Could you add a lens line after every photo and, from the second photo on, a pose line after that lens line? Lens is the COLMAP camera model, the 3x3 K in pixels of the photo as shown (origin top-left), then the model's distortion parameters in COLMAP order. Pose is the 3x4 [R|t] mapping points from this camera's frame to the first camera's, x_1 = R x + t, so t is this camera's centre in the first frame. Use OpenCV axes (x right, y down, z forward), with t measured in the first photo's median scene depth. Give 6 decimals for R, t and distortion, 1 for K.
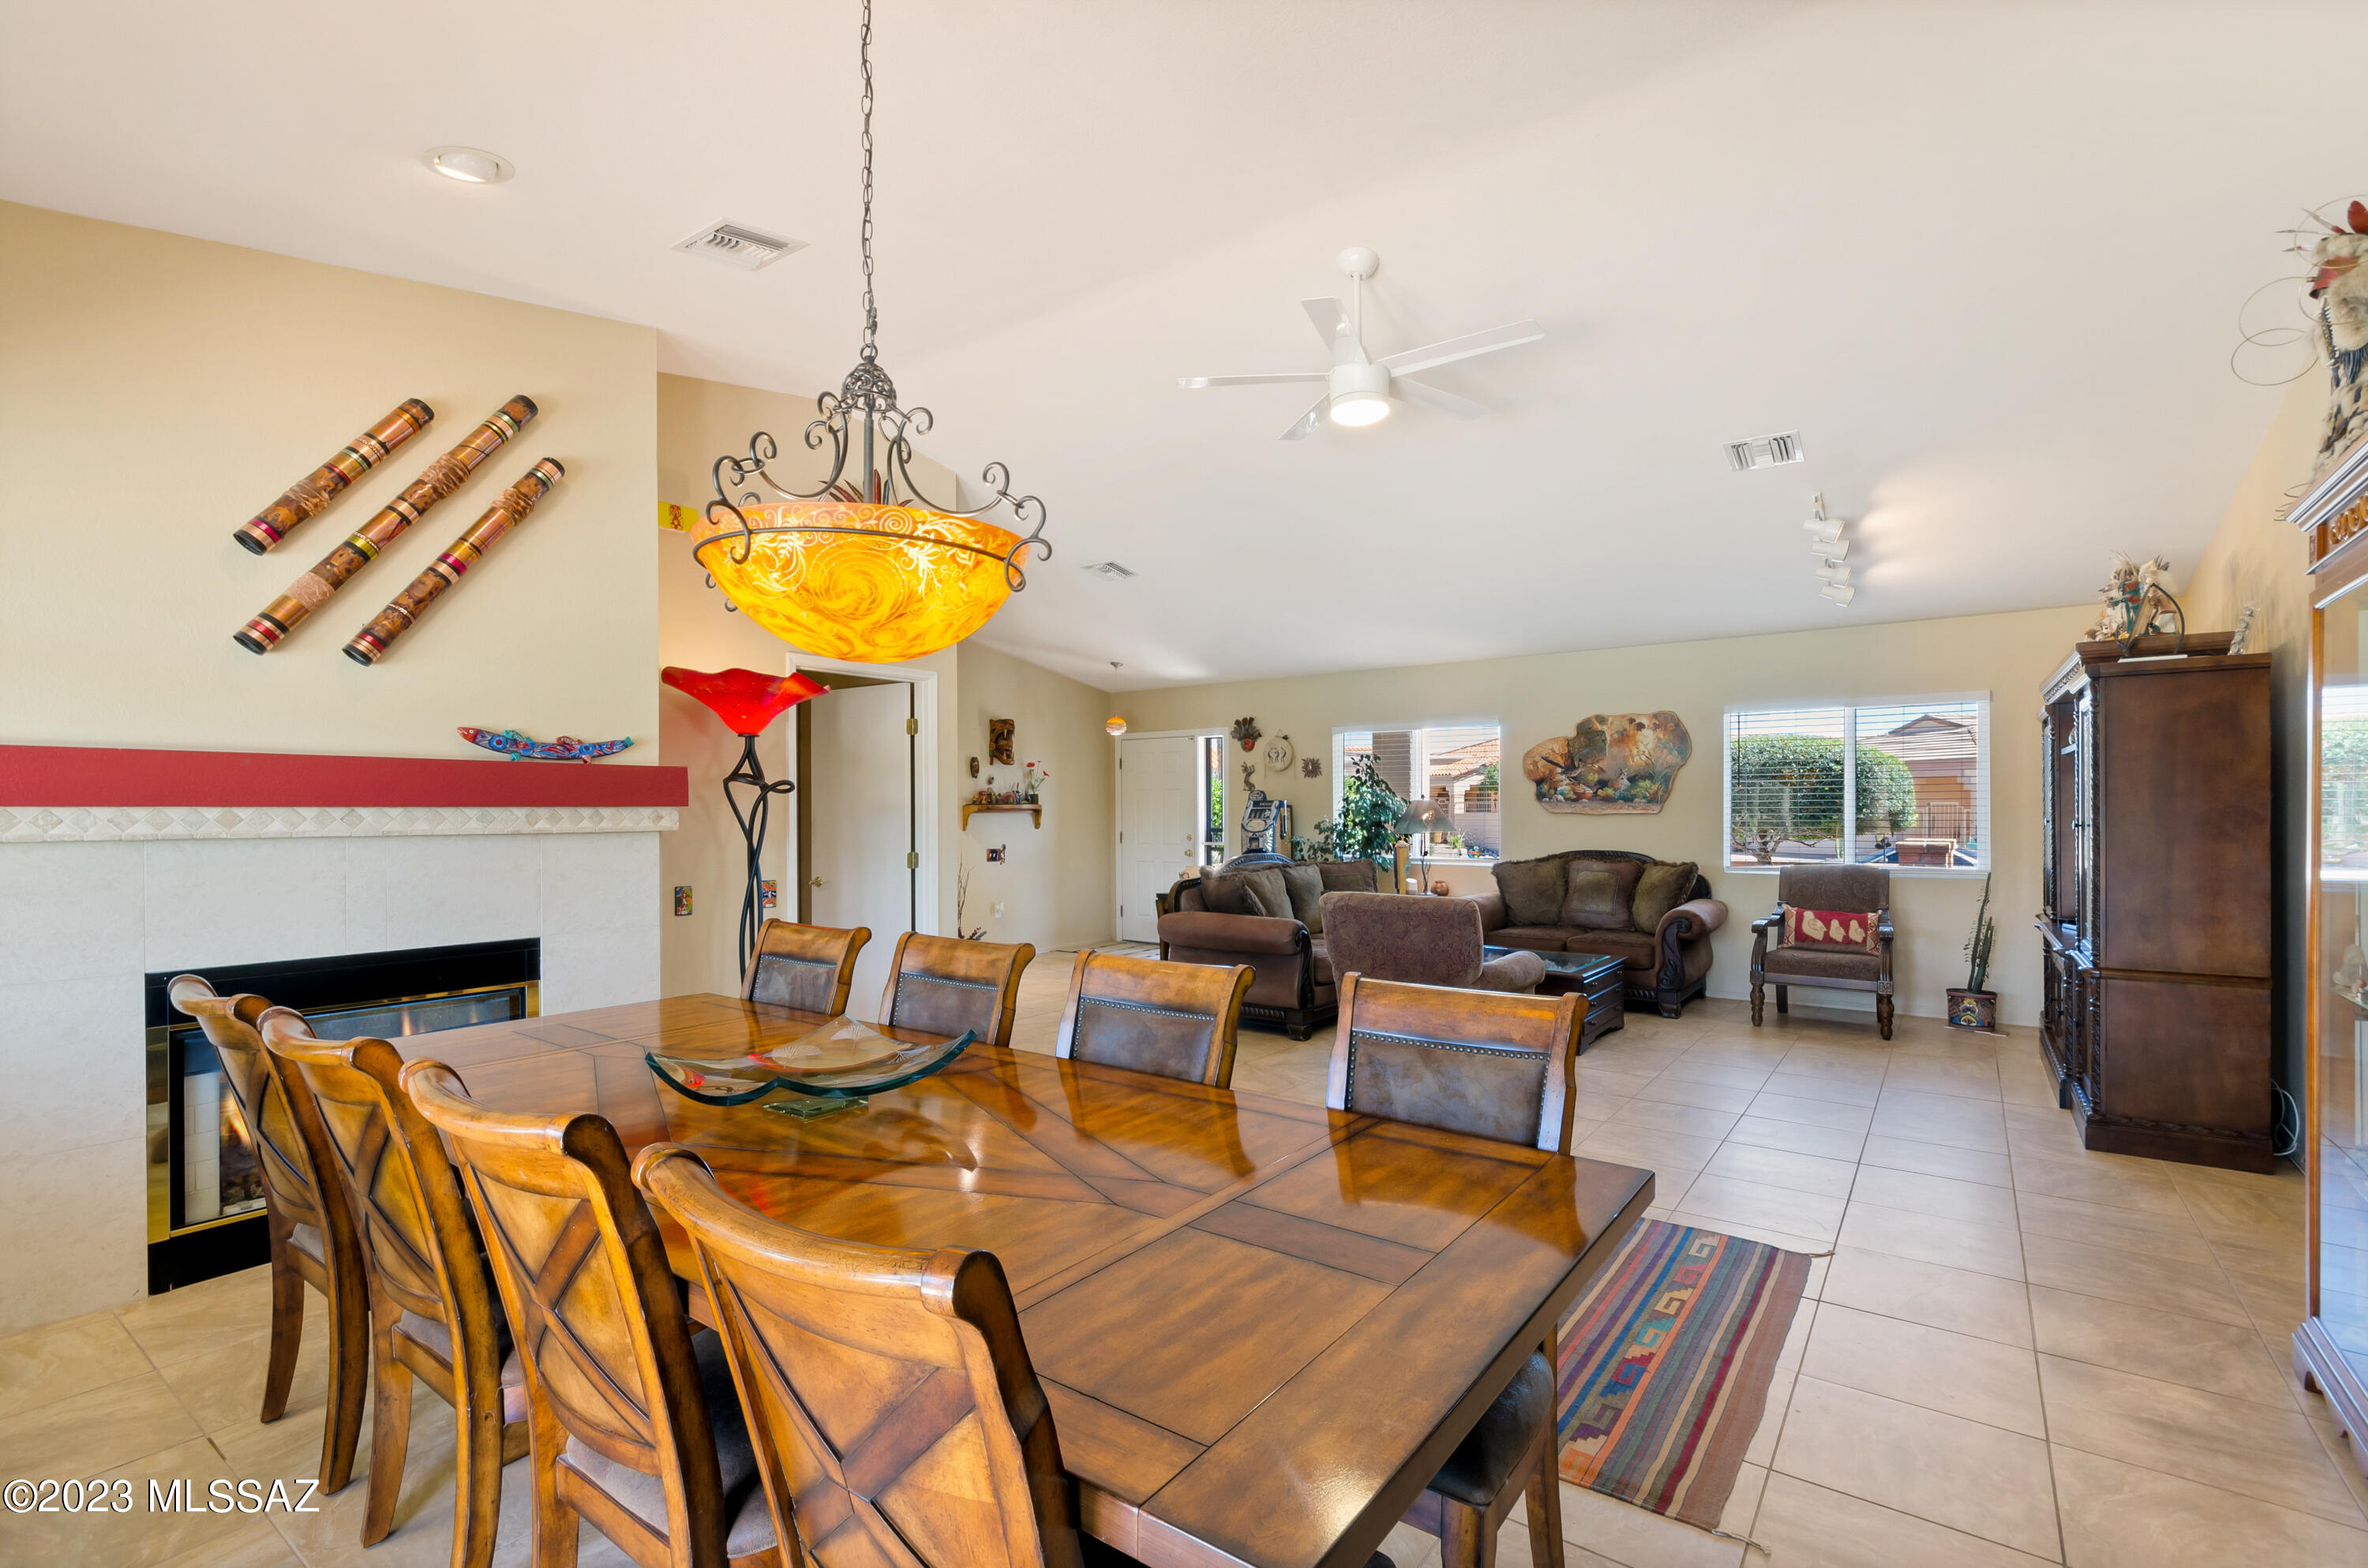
lens RADIAL K [[1051.7, 0, 1183.8], [0, 1051.7, 820.7], [0, 0, 1]] dist [0.002141, -0.000237]
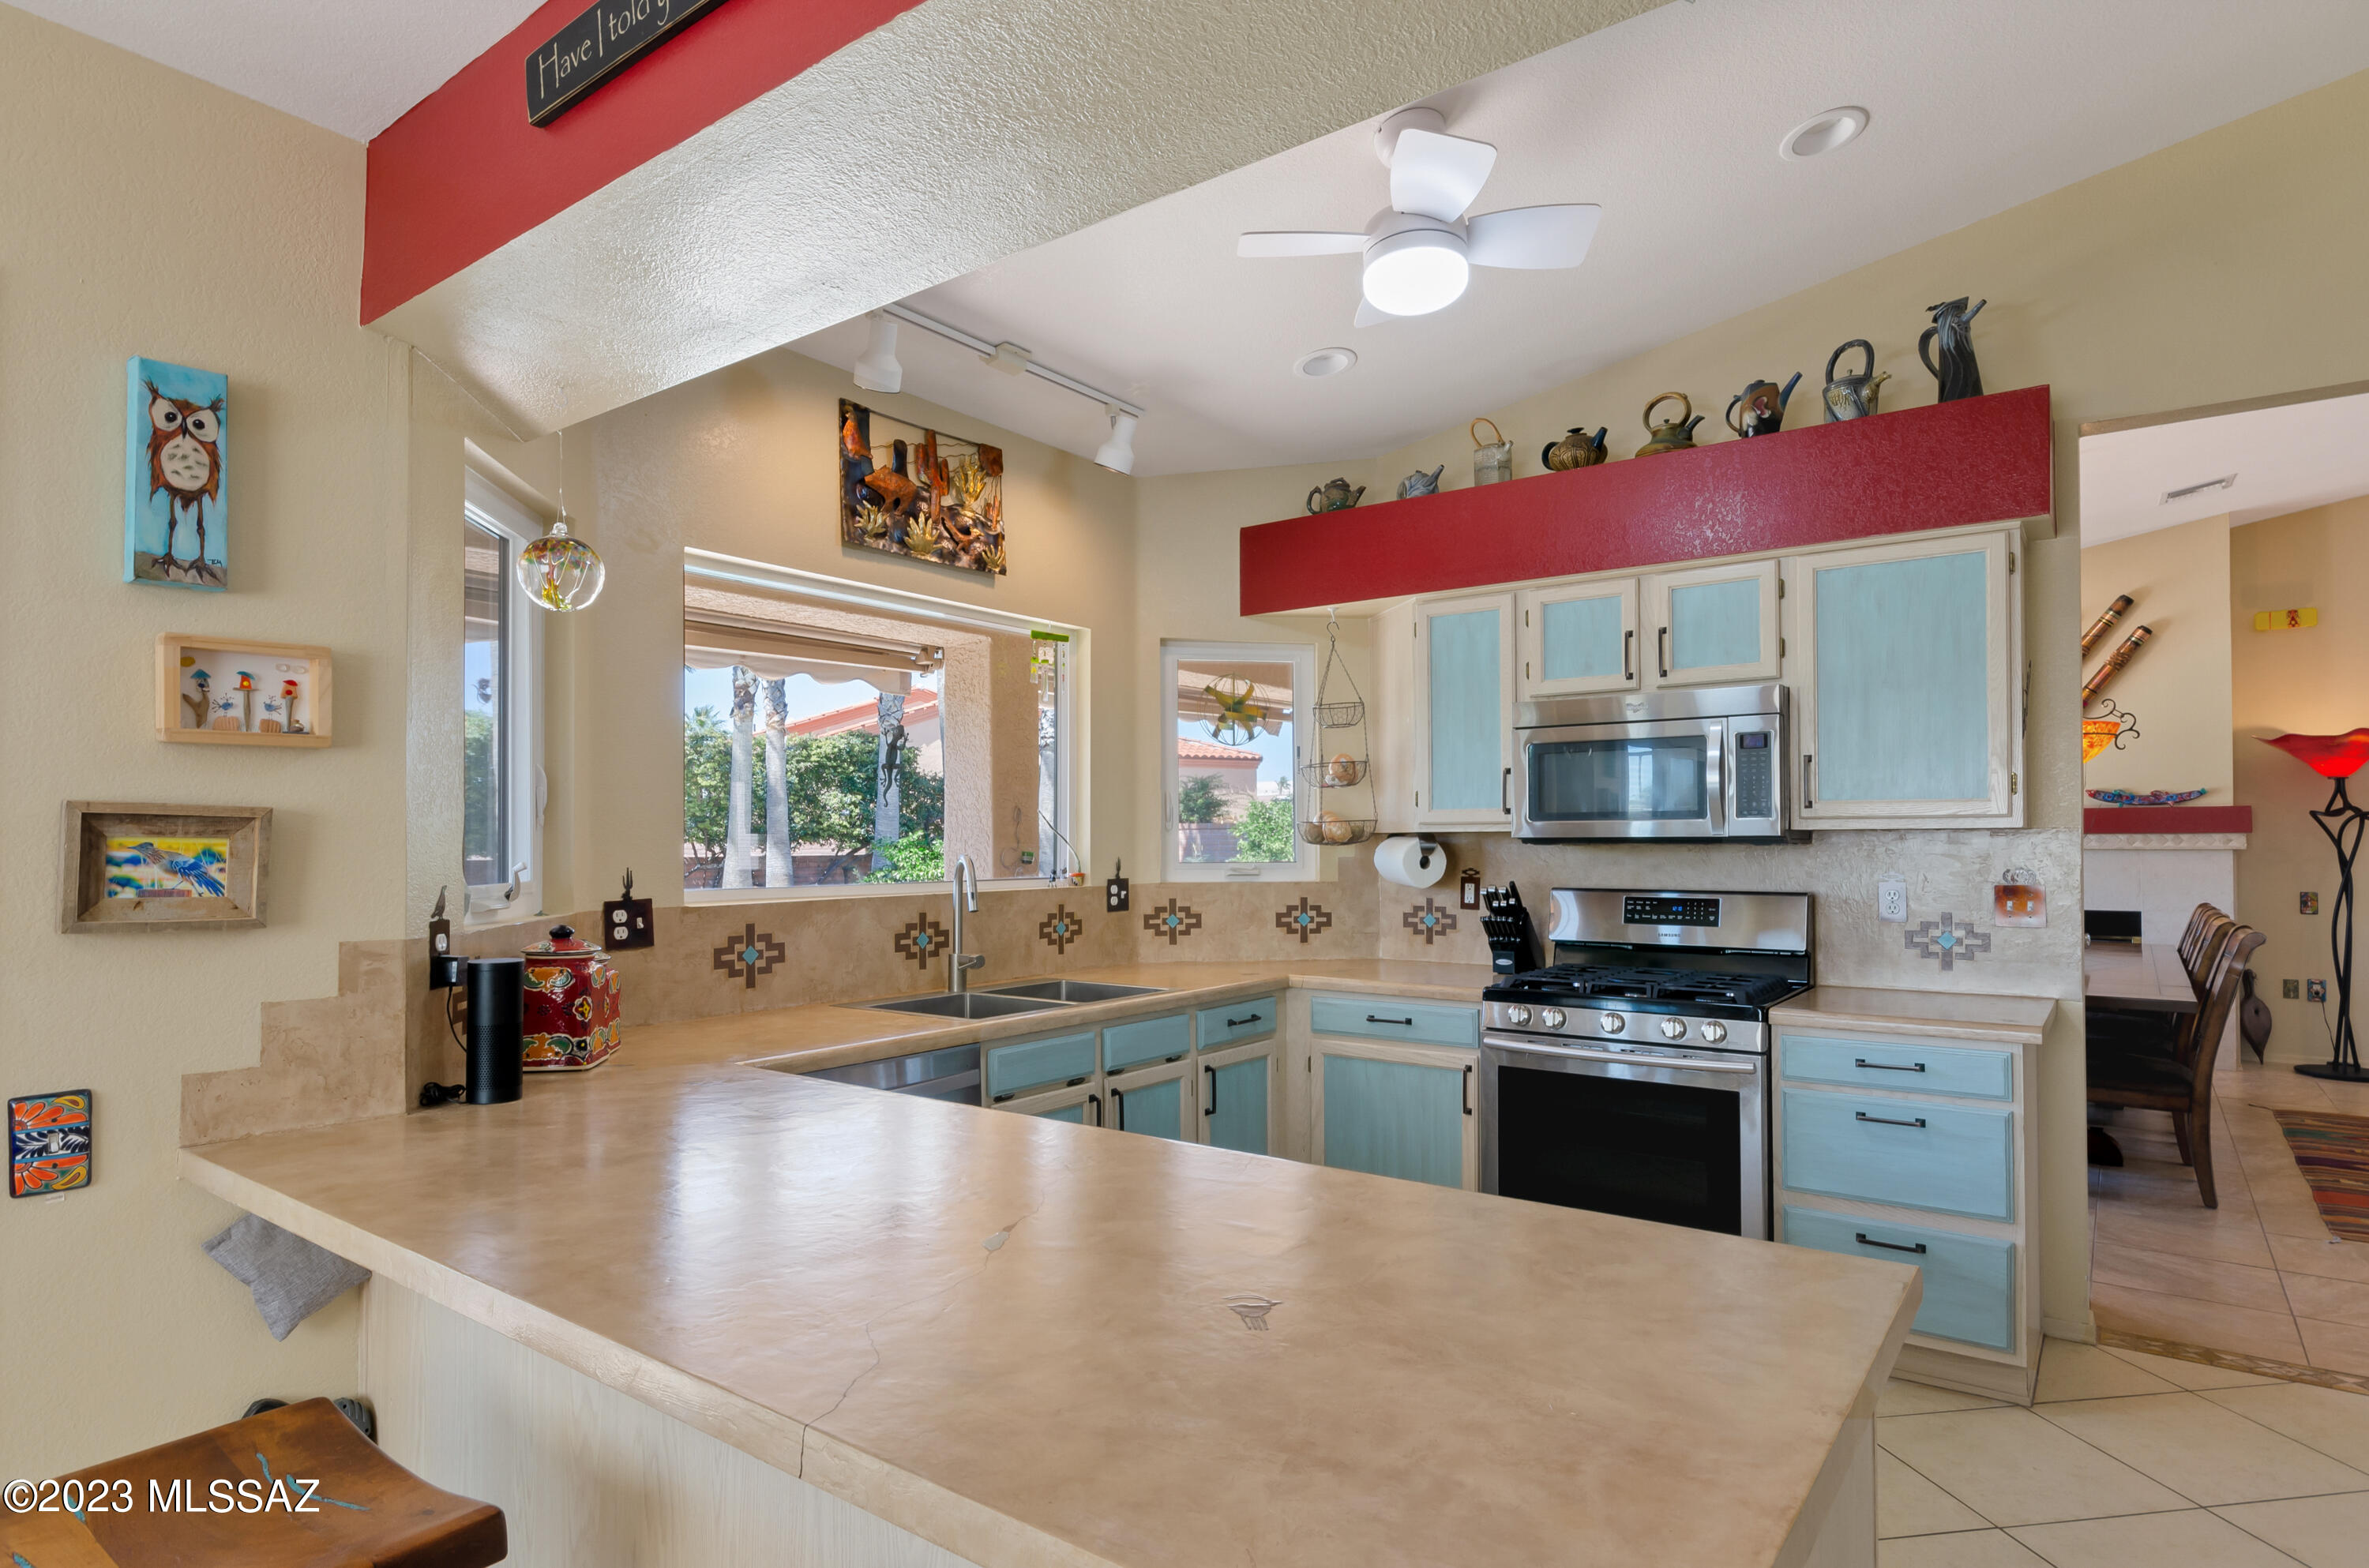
lens RADIAL K [[1257.5, 0, 1150.7], [0, 1257.5, 822.7], [0, 0, 1]] dist [-0.001796, -0.001618]
pose [[-0.024166, -0.008214, -0.999674, 0.701216], [-0.007330, 0.999941, -0.008039, -0.001434], [0.999681, 0.007133, -0.024224, -0.256230]]
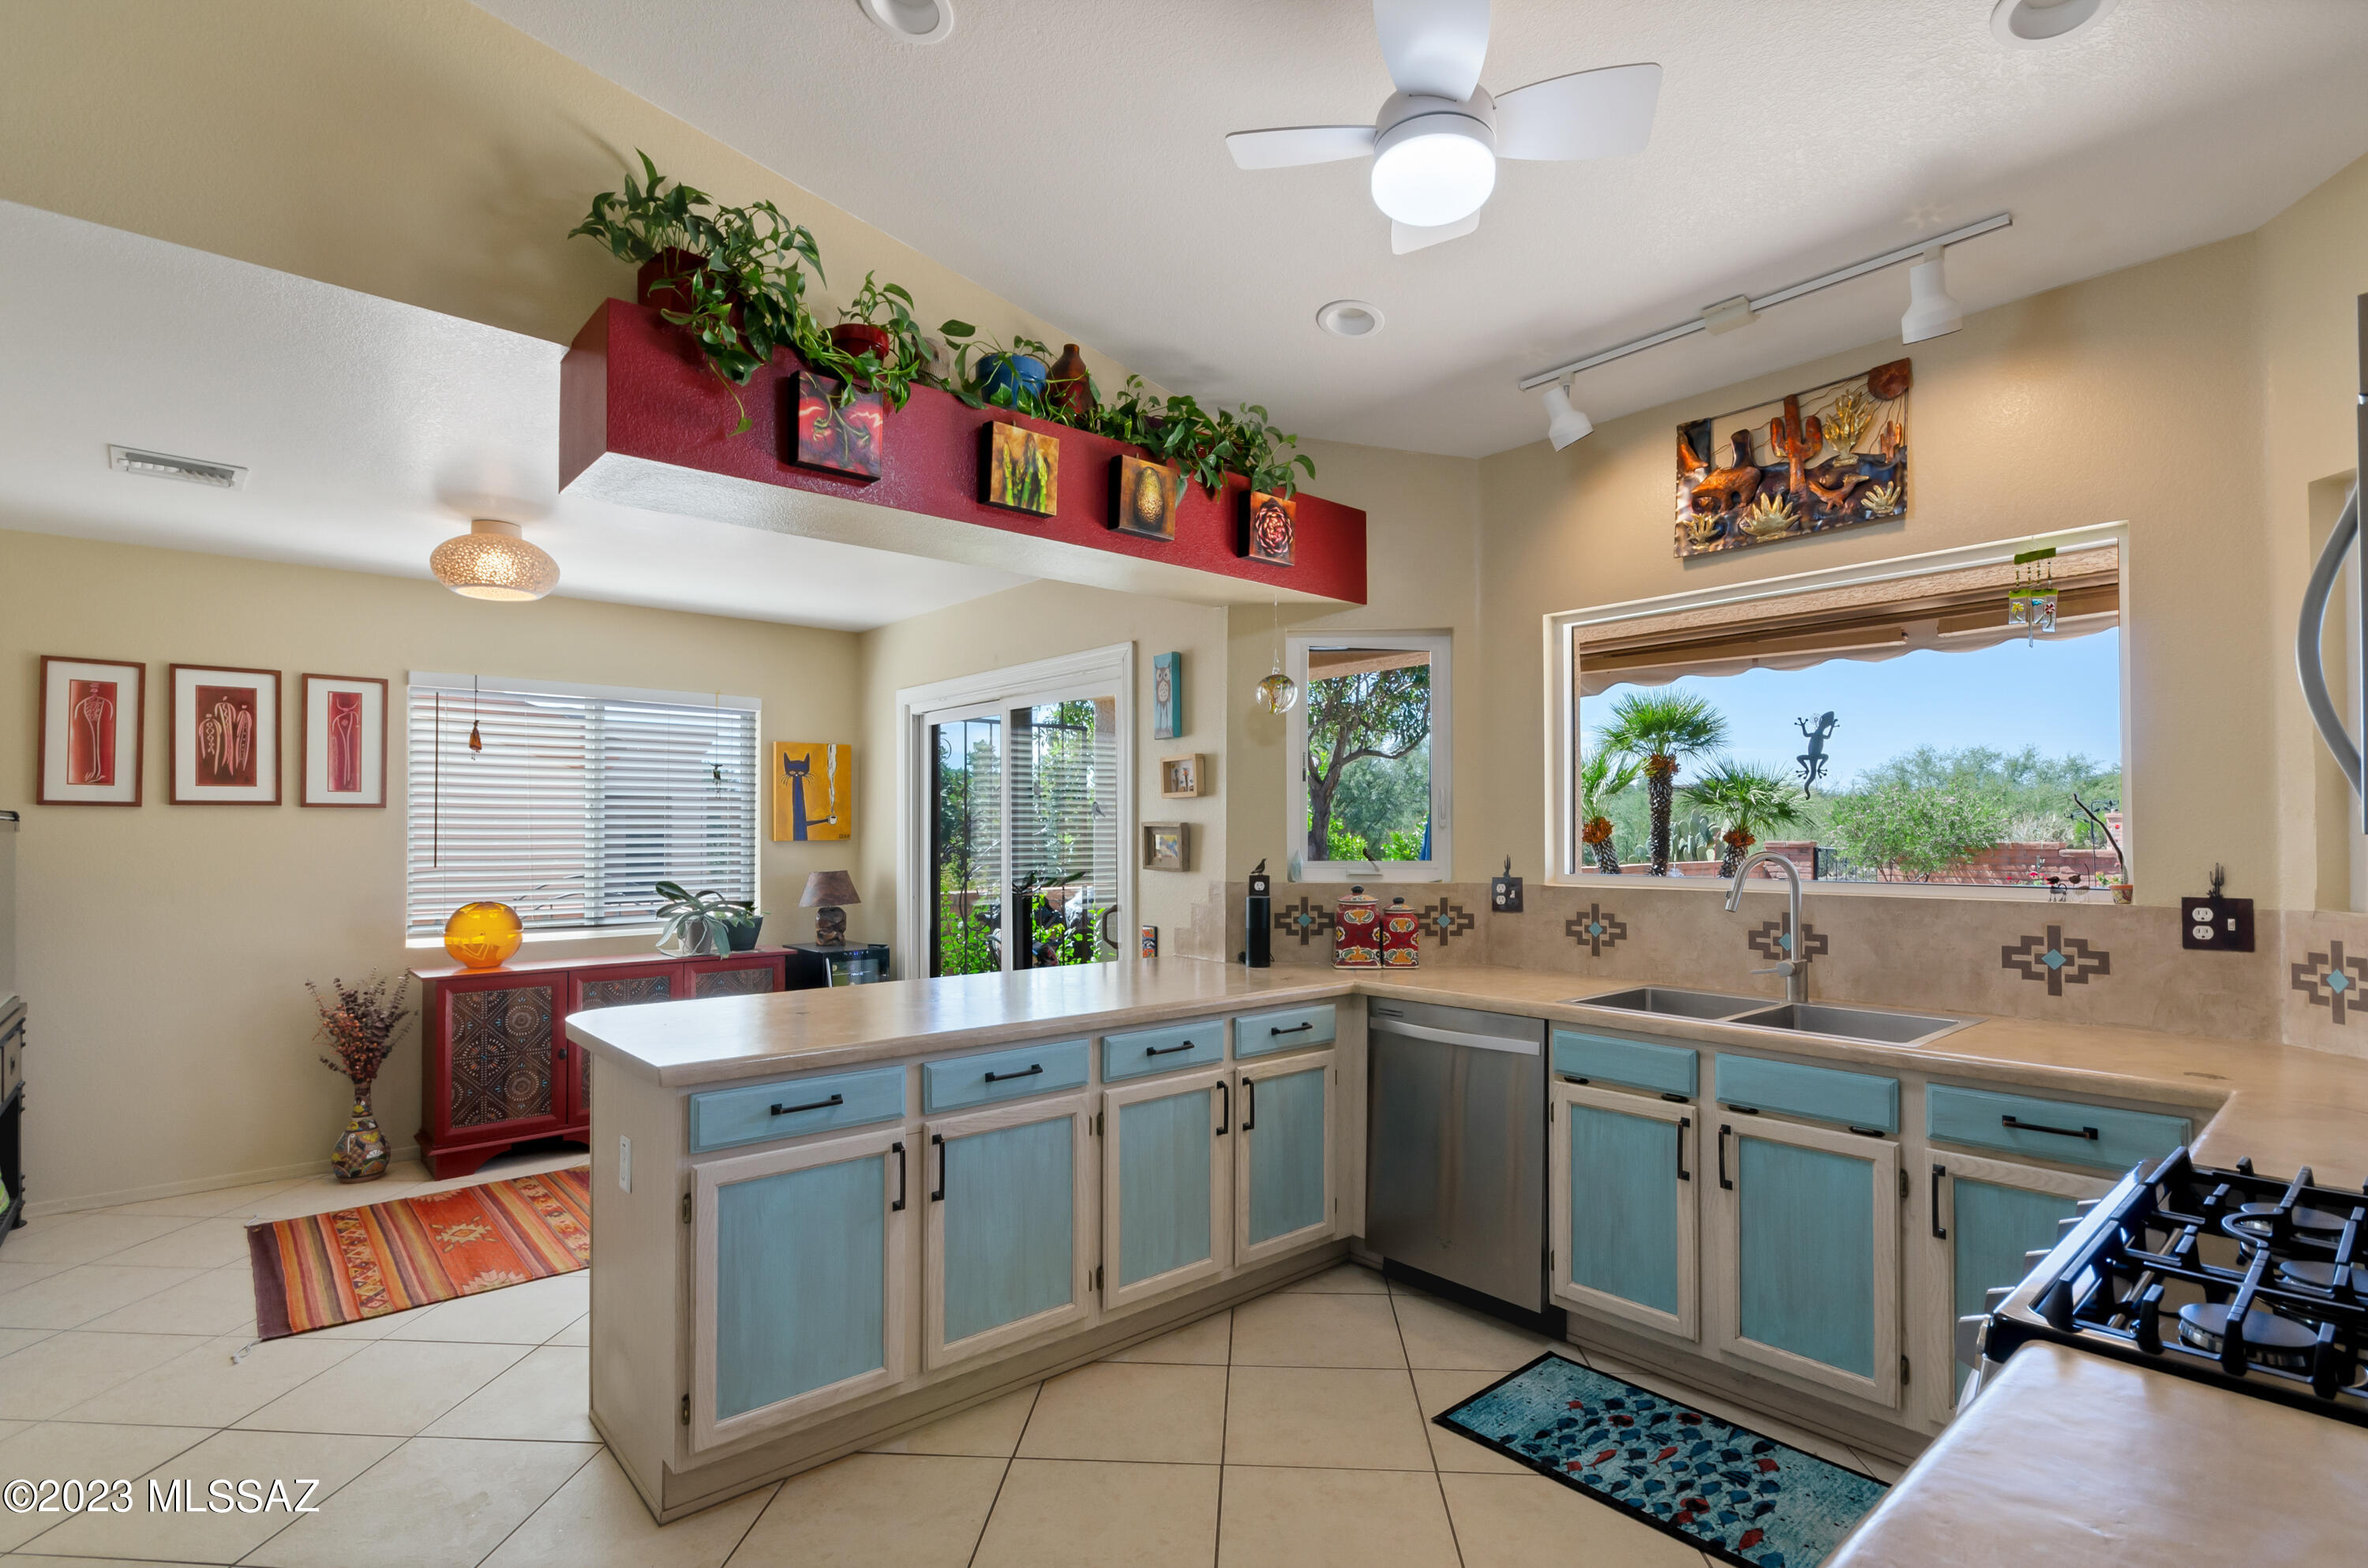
lens RADIAL K [[1107.9, 0, 1172.2], [0, 1107.9, 814.4], [0, 0, 1]] dist [0.012916, -0.009850]
pose [[-0.976889, 0.012896, 0.213357, 0.393394], [0.011541, 0.999905, -0.007593, -0.004771], [-0.213434, -0.004955, -0.976945, 0.044845]]
